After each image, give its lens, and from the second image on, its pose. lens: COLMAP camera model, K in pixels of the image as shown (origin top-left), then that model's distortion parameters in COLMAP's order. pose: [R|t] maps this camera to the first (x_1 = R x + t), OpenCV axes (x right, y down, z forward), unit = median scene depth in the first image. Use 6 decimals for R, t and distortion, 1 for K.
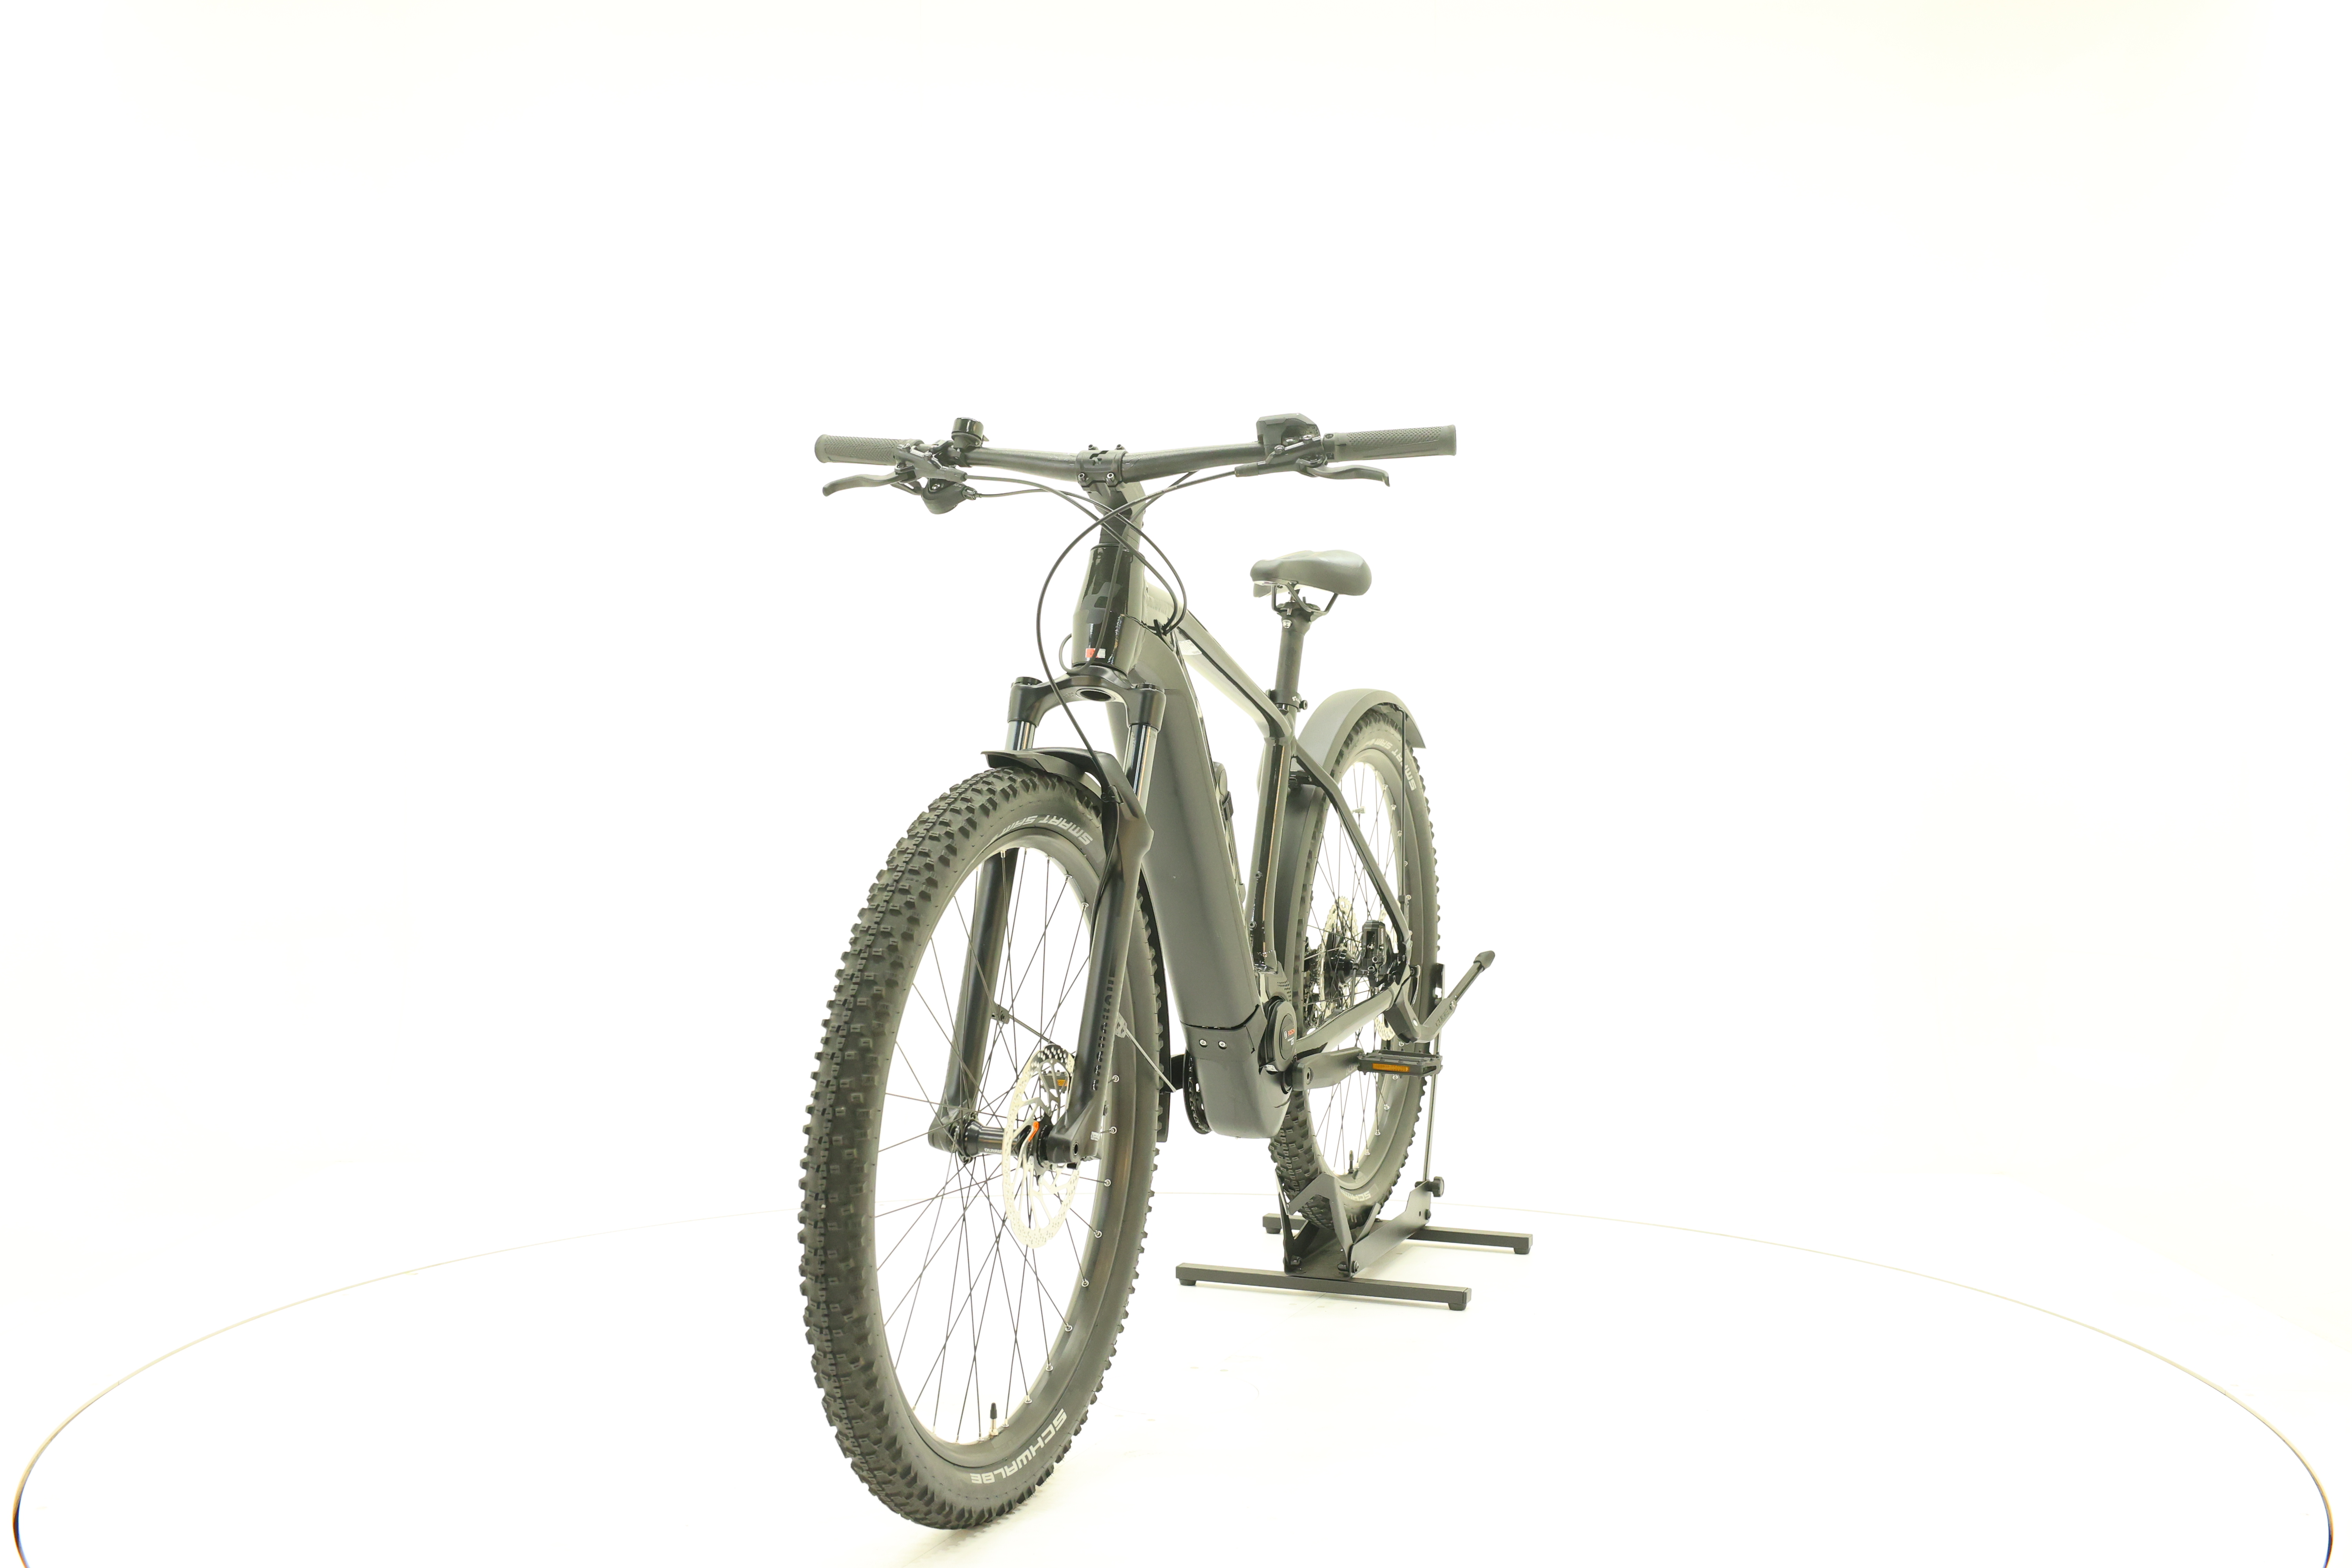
lens RADIAL K [[2500.9, 0, 1176.7], [0, 2500.9, 782.7], [0, 0, 1]] dist [0.000015, 0.000000]
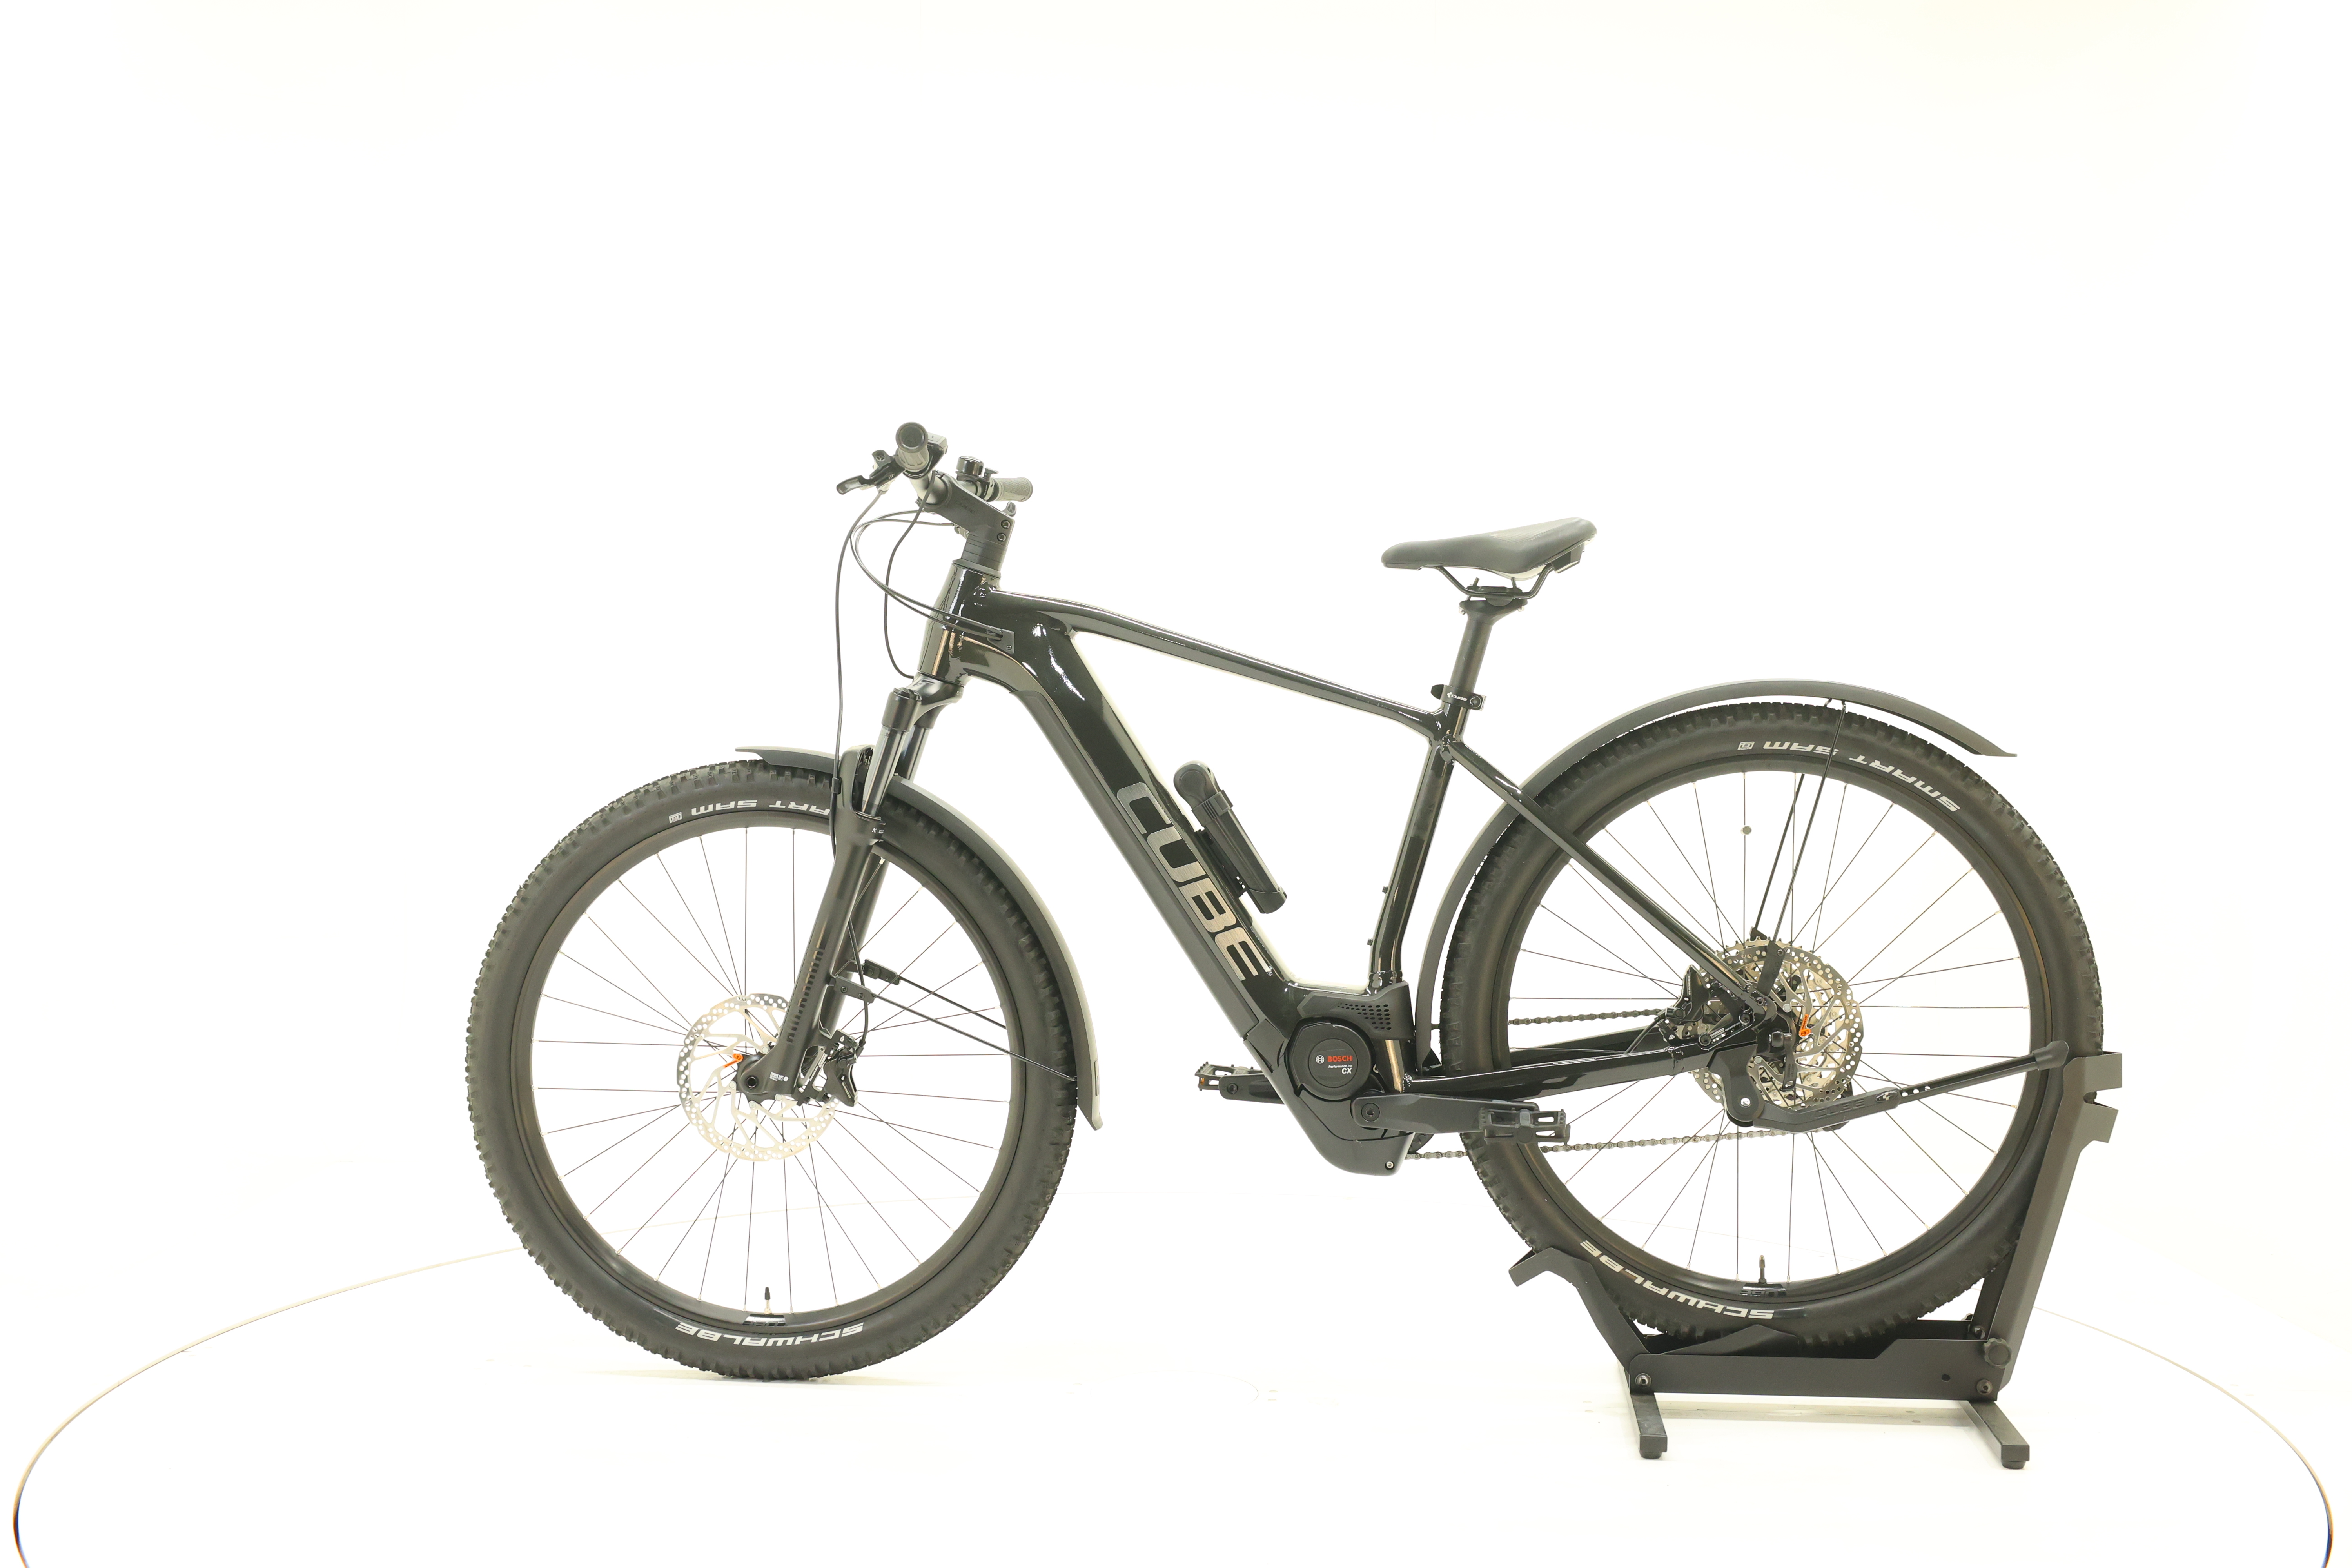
lens RADIAL K [[2500.9, 0, 1182.0], [0, 2500.9, 776.2], [0, 0, 1]] dist [0.000015, 0.000000]
pose [[0.260049, 0.014161, -0.965492, 1.050830], [-0.022936, 0.999701, 0.008485, -0.012155], [0.965323, 0.019938, 0.260296, 0.805181]]
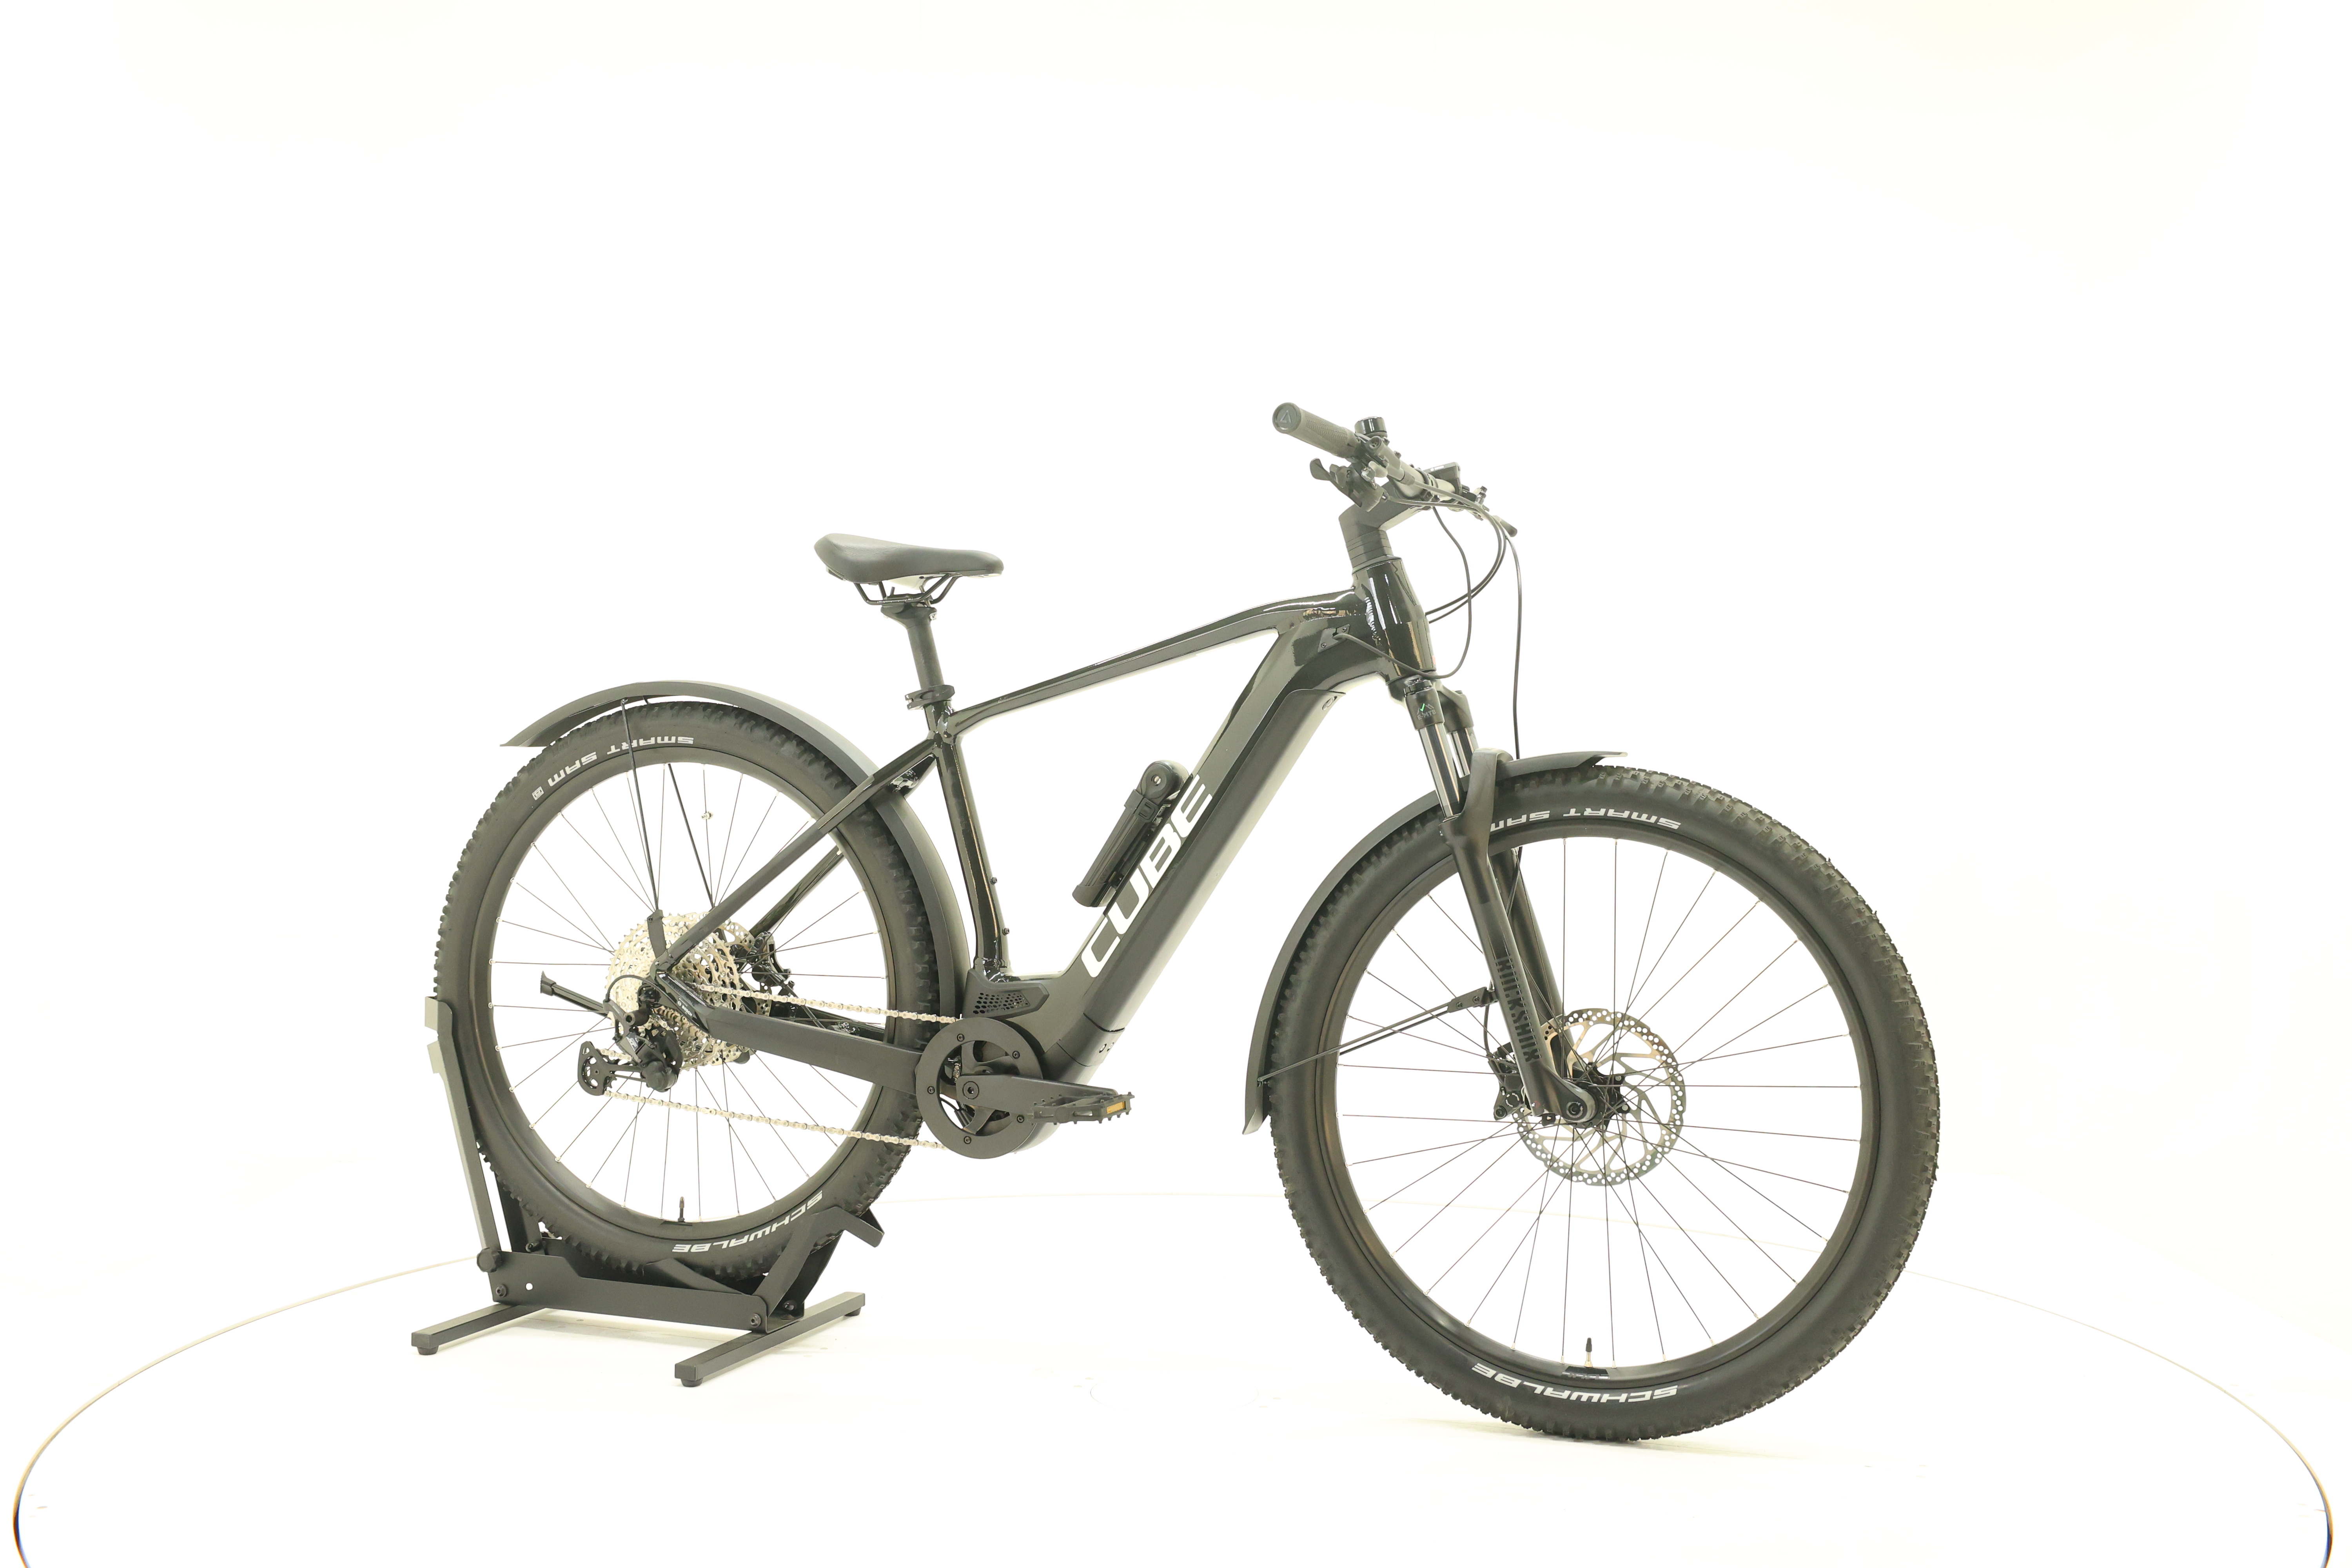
lens RADIAL K [[2500.9, 0, 1171.2], [0, 2500.9, 782.2], [0, 0, 1]] dist [0.000015, 0.000000]
pose [[-0.002209, -0.024361, 0.999701, -1.086589], [0.016392, 0.999568, 0.024394, -0.026771], [-0.999863, 0.016441, -0.001808, 1.091198]]
